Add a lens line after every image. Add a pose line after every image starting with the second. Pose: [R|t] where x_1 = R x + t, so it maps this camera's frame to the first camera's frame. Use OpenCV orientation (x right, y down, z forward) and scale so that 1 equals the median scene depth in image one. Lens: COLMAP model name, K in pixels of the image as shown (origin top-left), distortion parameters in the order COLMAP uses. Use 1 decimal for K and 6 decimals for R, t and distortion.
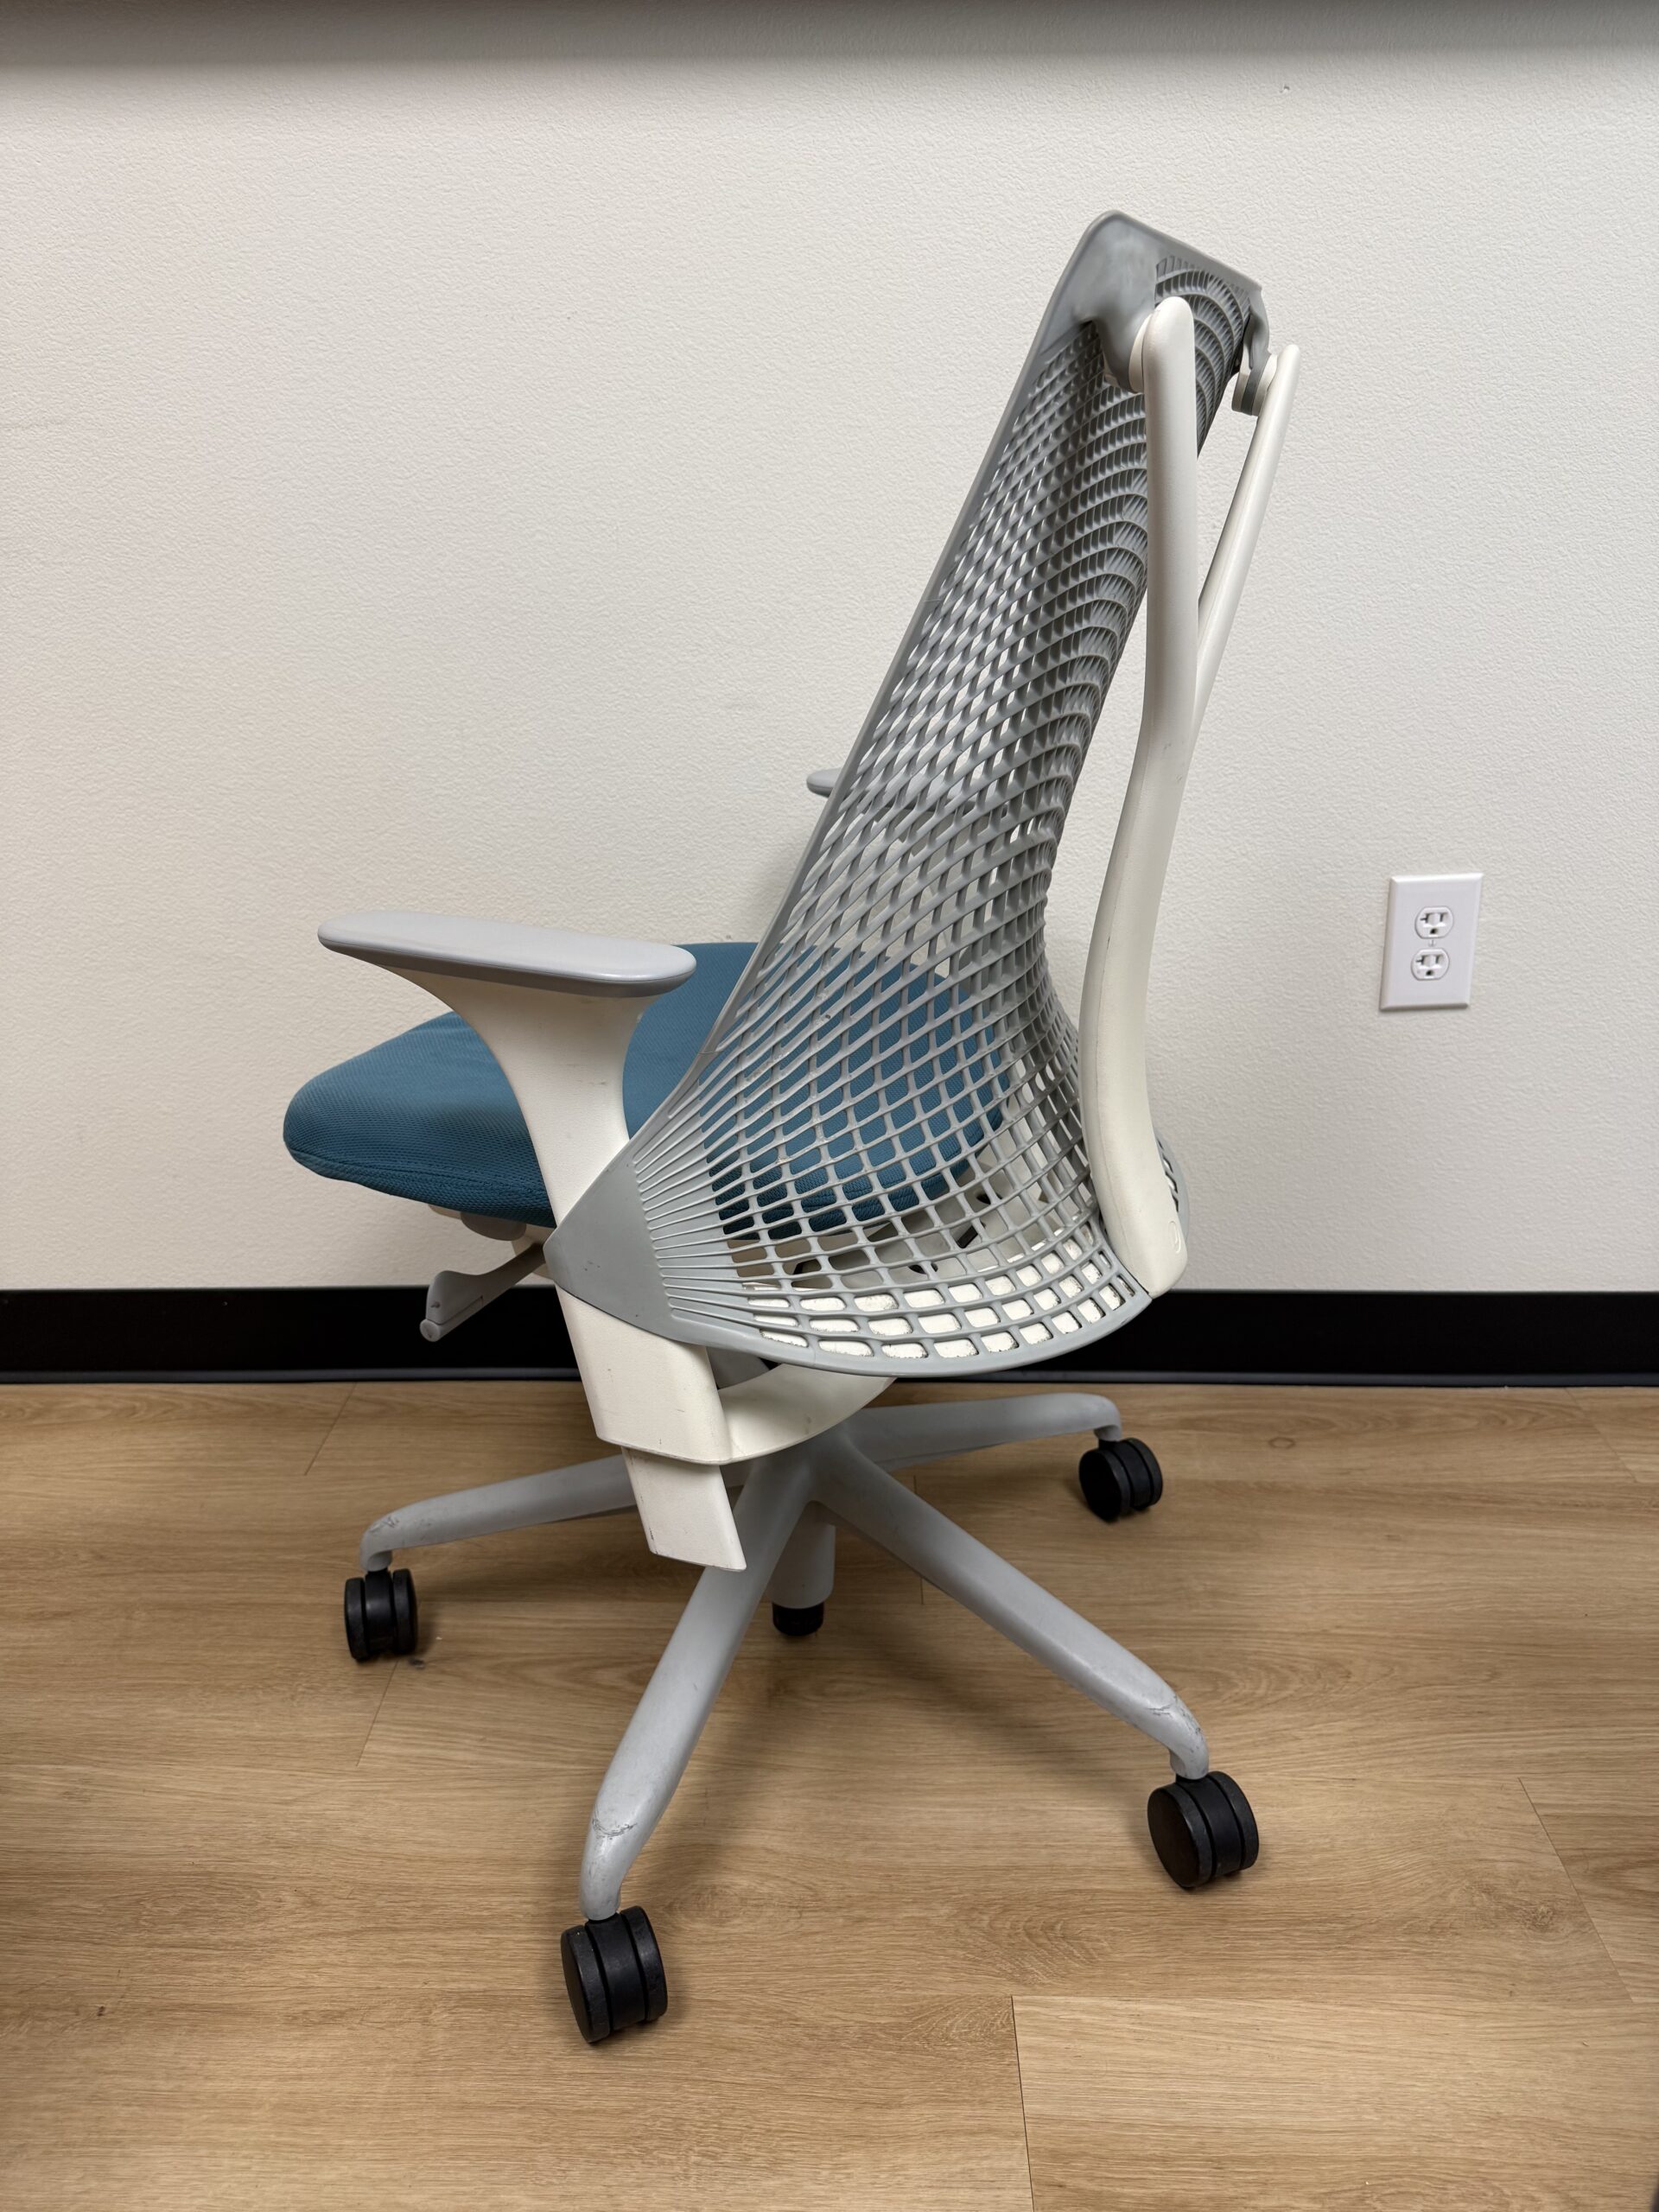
lens RADIAL K [[1616.8, 0, 838.3], [0, 1616.8, 1103.2], [0, 0, 1]] dist [-0.018627, 0.005954]
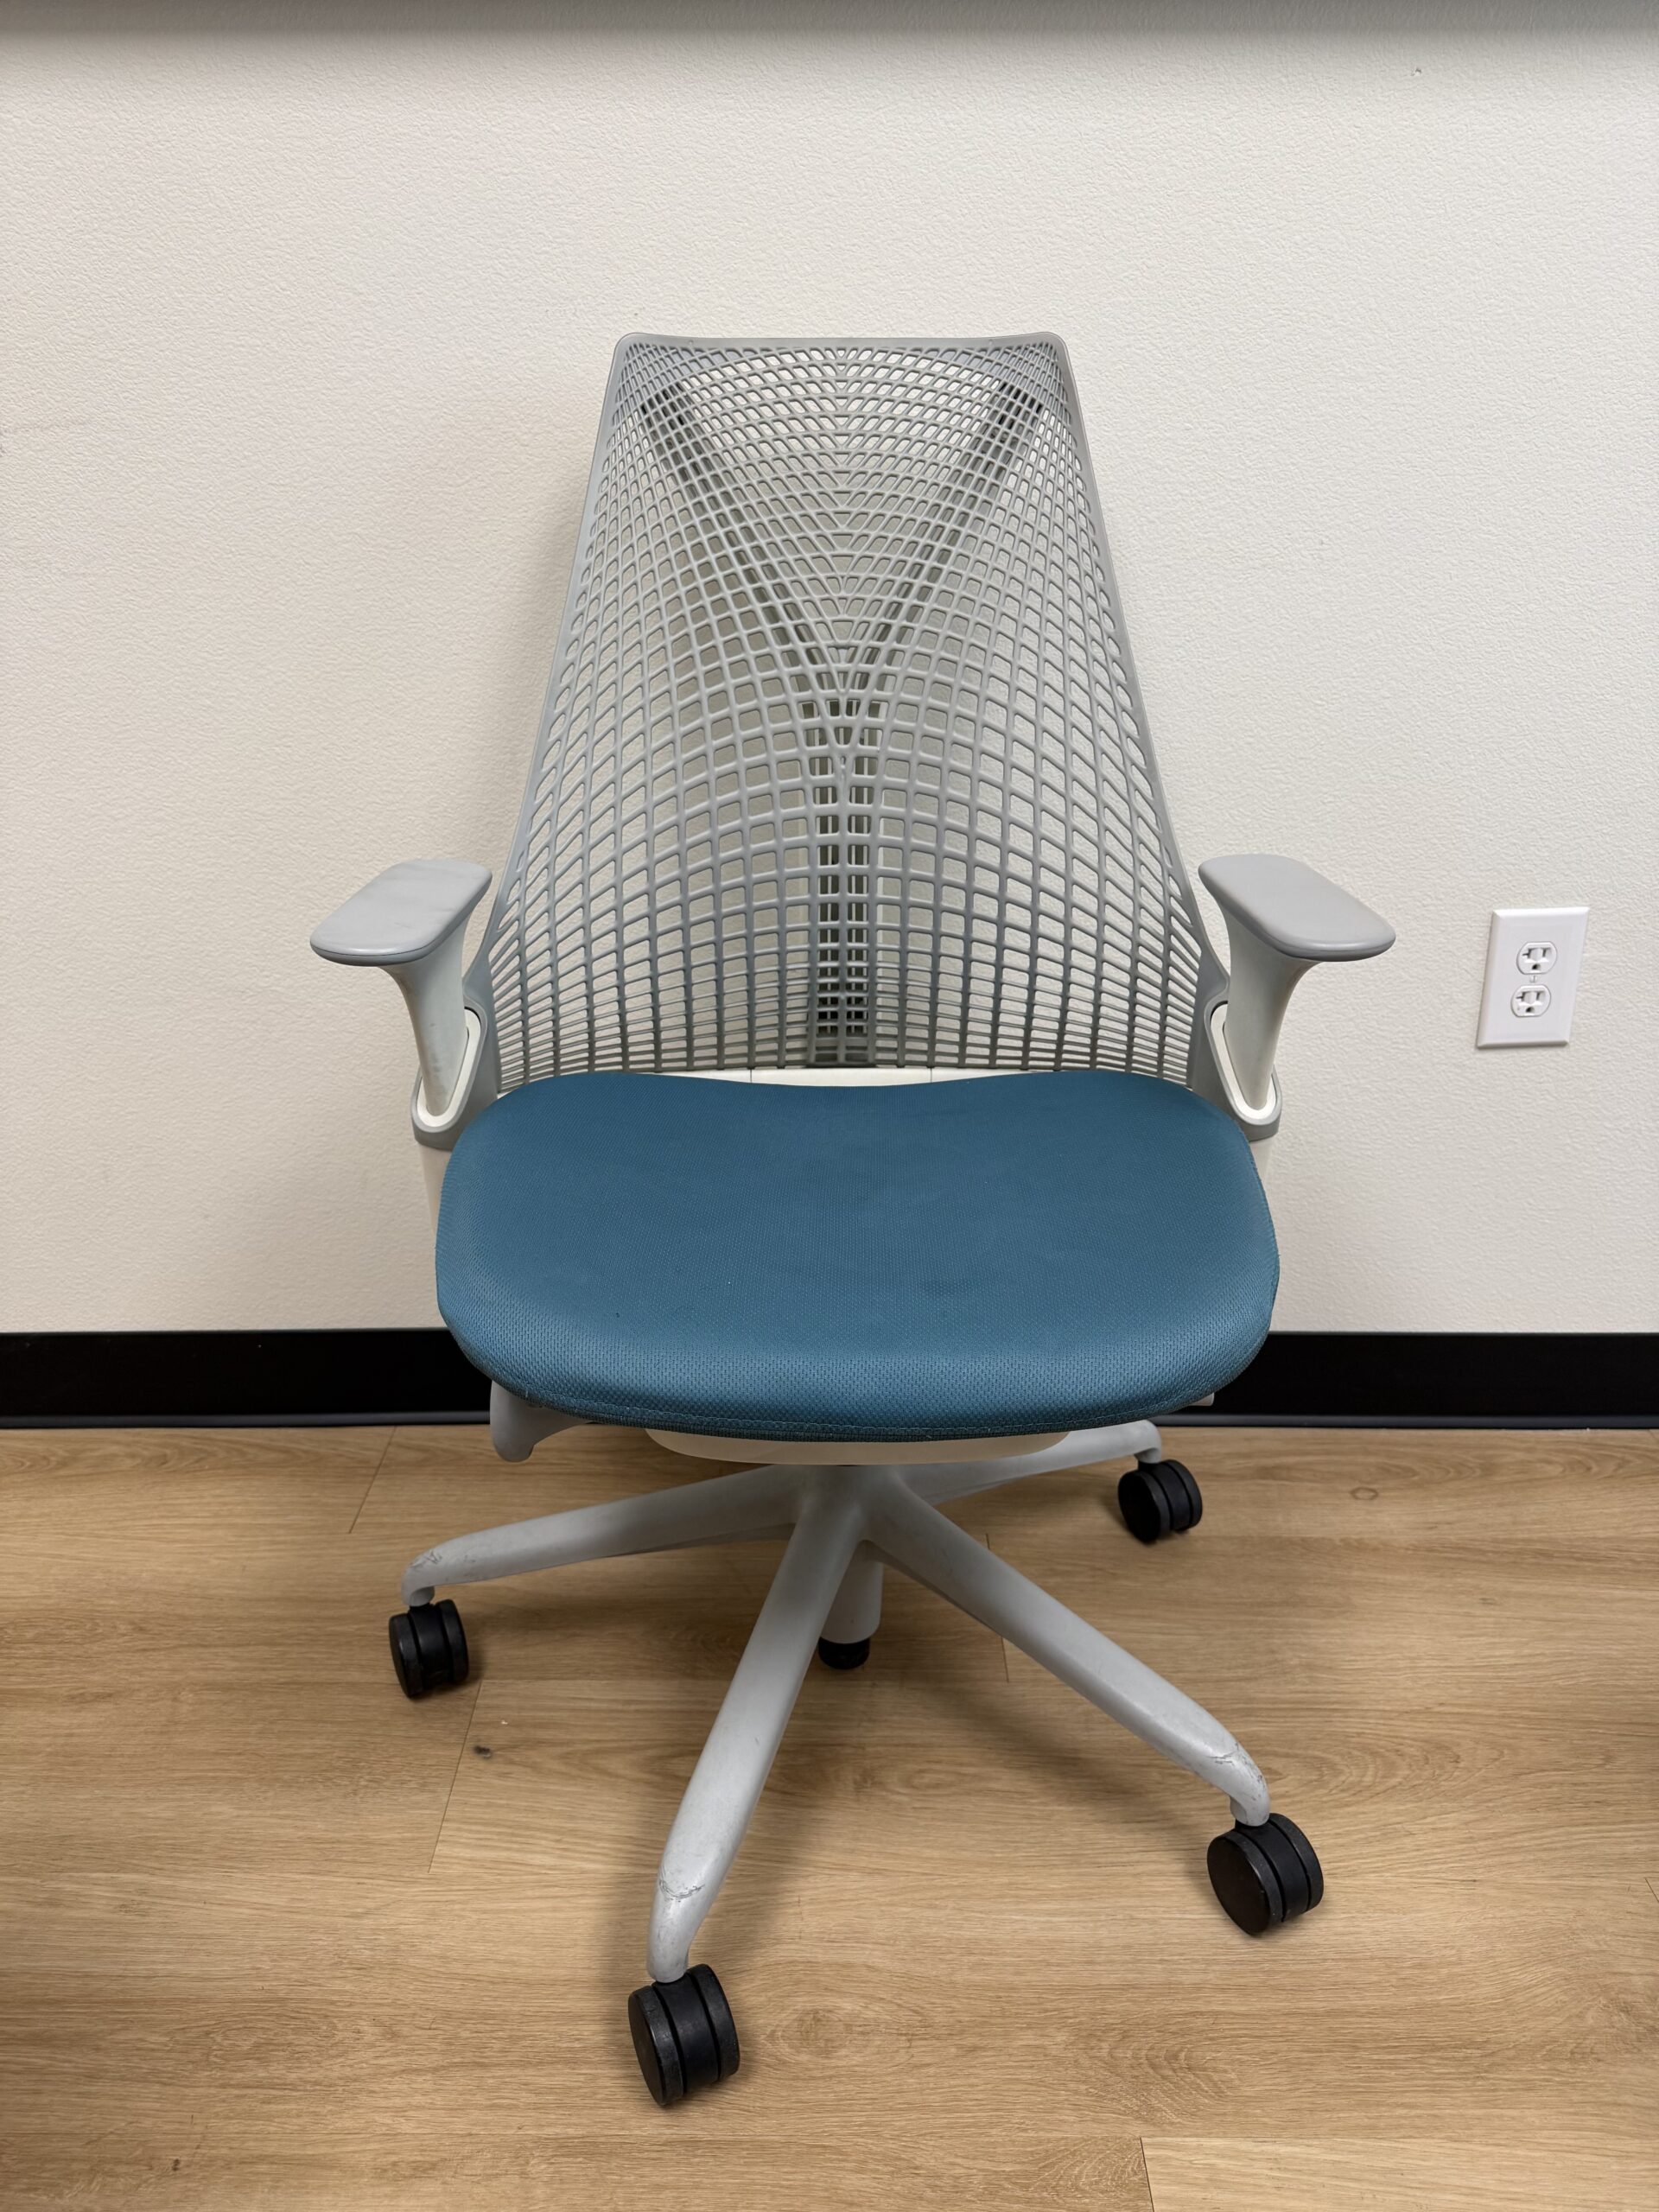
lens RADIAL K [[1616.8, 0, 834.2], [0, 1616.8, 1099.8], [0, 0, 1]] dist [-0.018627, 0.005954]
pose [[0.999906, 0.000641, 0.013717, -0.075178], [-0.001105, 0.999425, 0.033878, -0.077433], [-0.013687, -0.033890, 0.999332, 0.066452]]
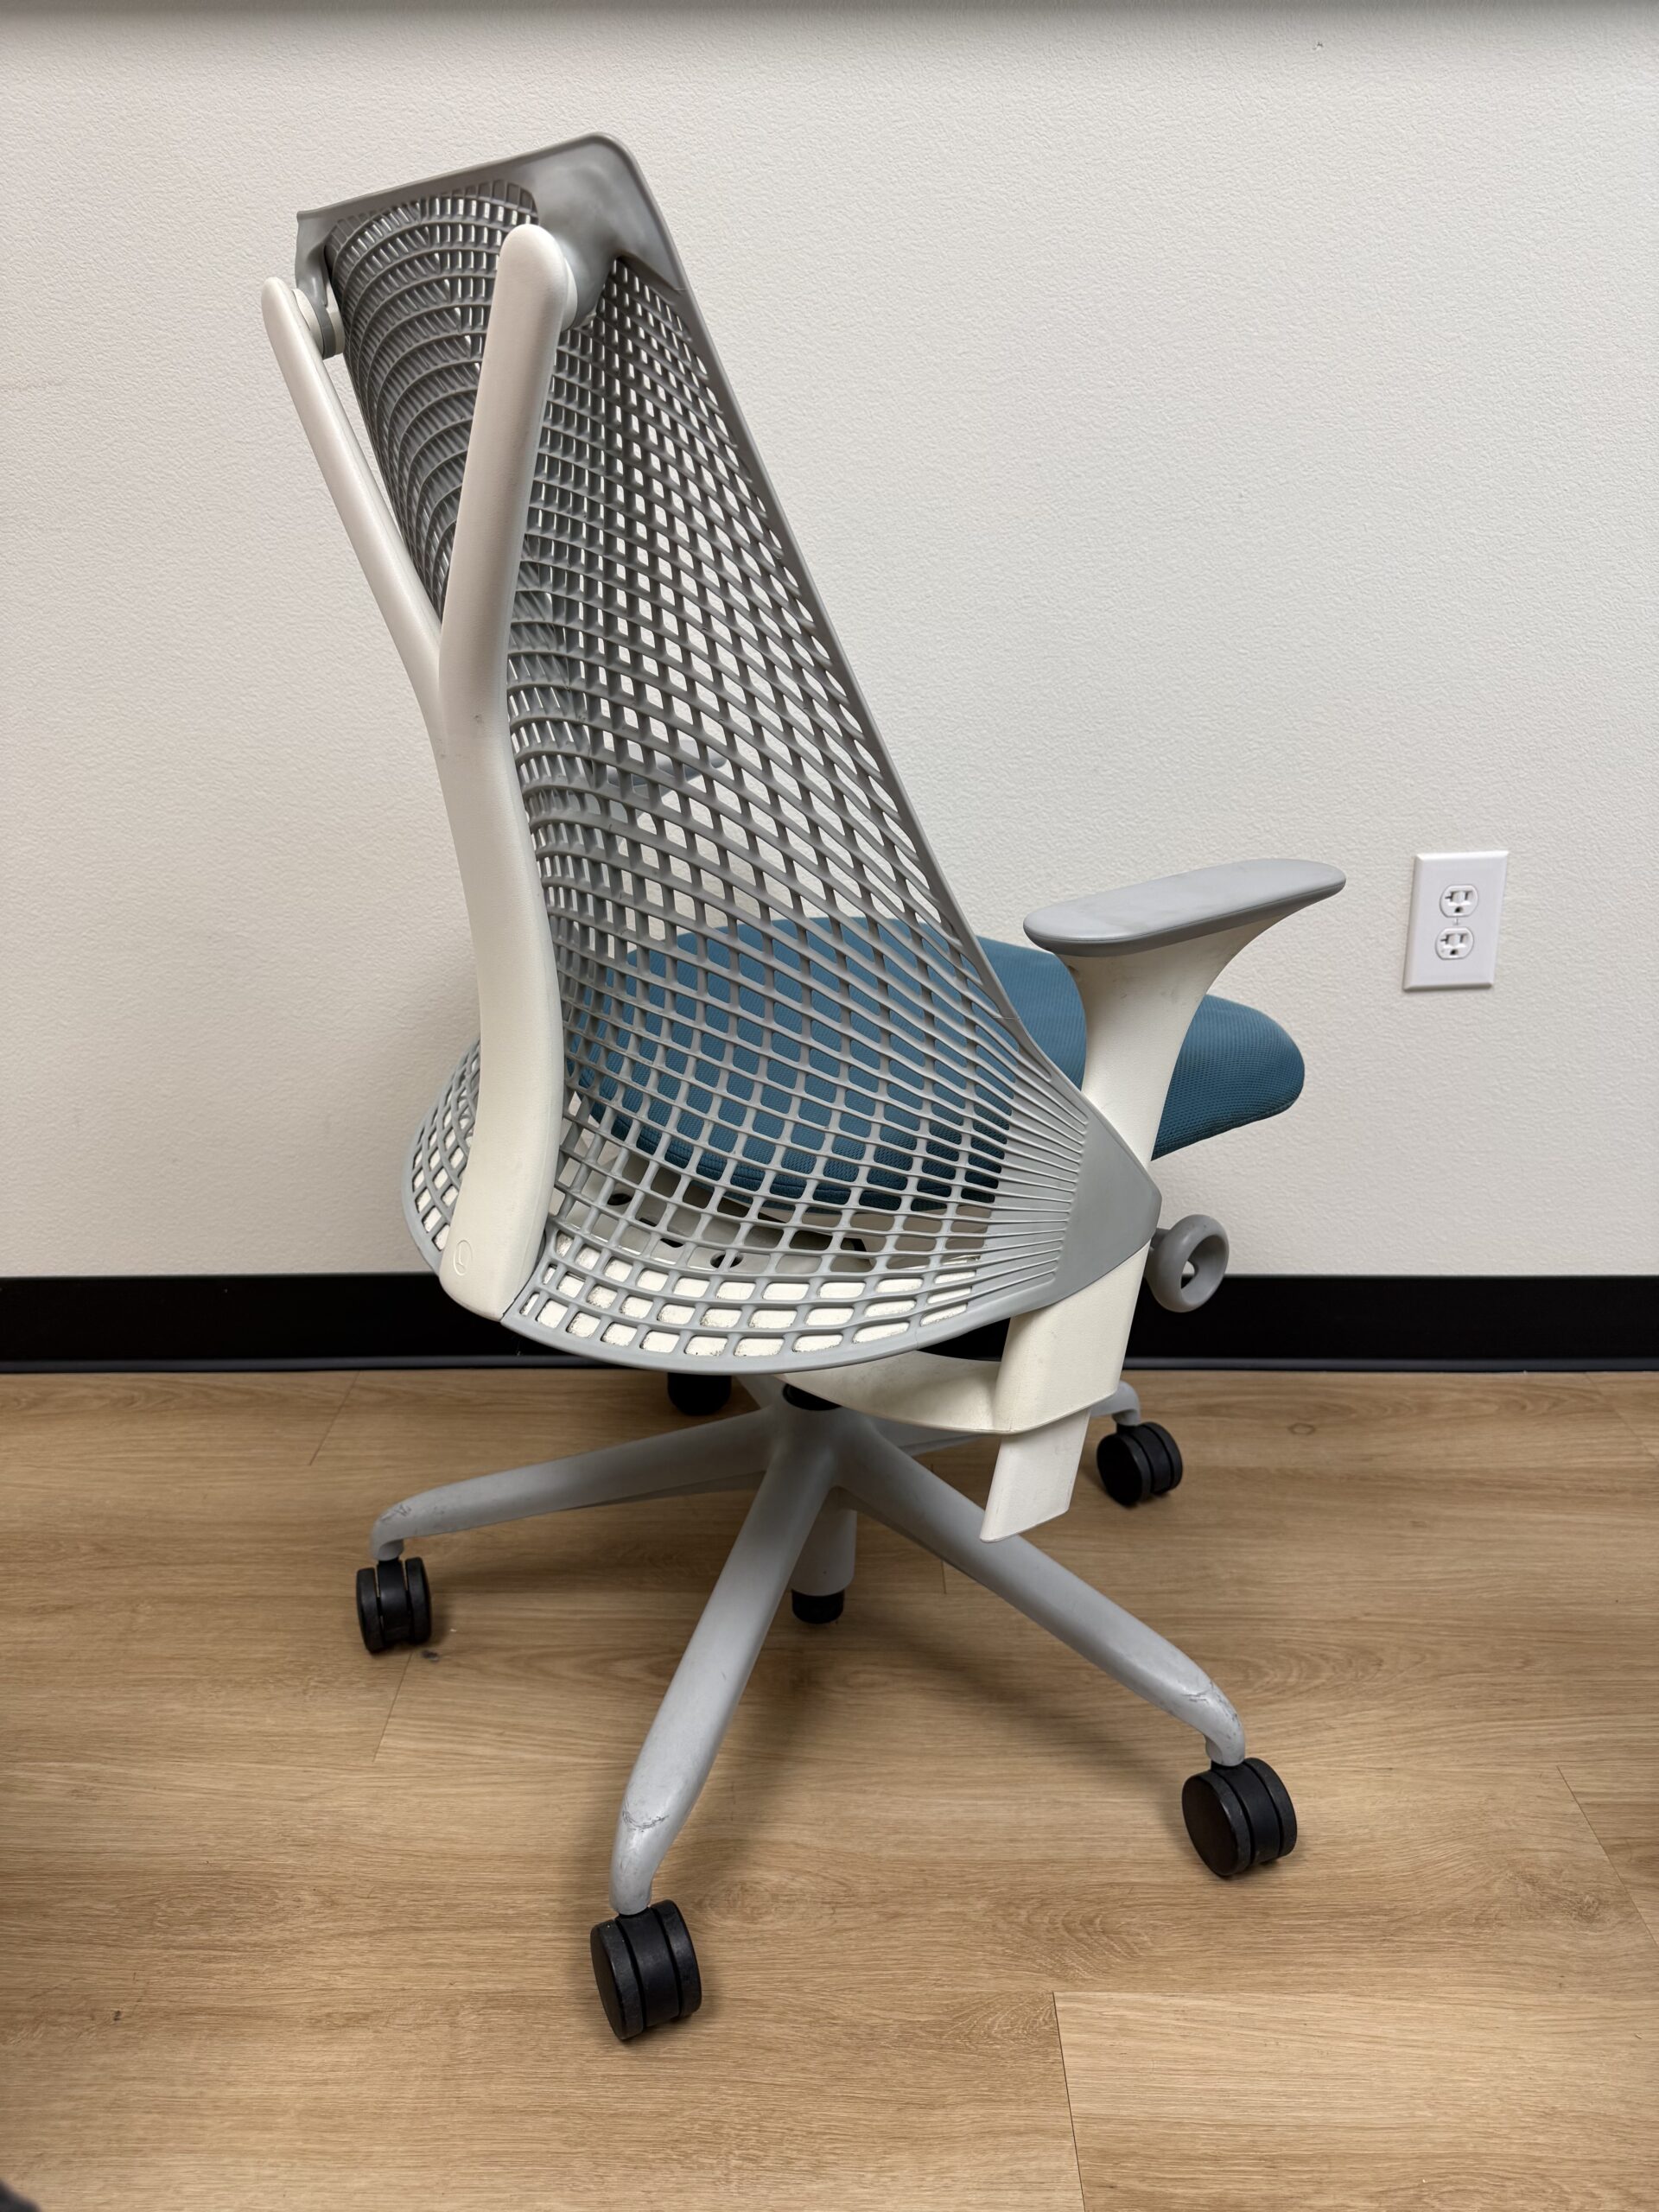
lens RADIAL K [[1616.8, 0, 833.5], [0, 1616.8, 1105.0], [0, 0, 1]] dist [-0.018627, 0.005954]
pose [[0.999921, -0.000881, 0.012551, -0.032737], [0.000804, 0.999981, 0.006096, 0.008241], [-0.012556, -0.006086, 0.999903, 0.023478]]
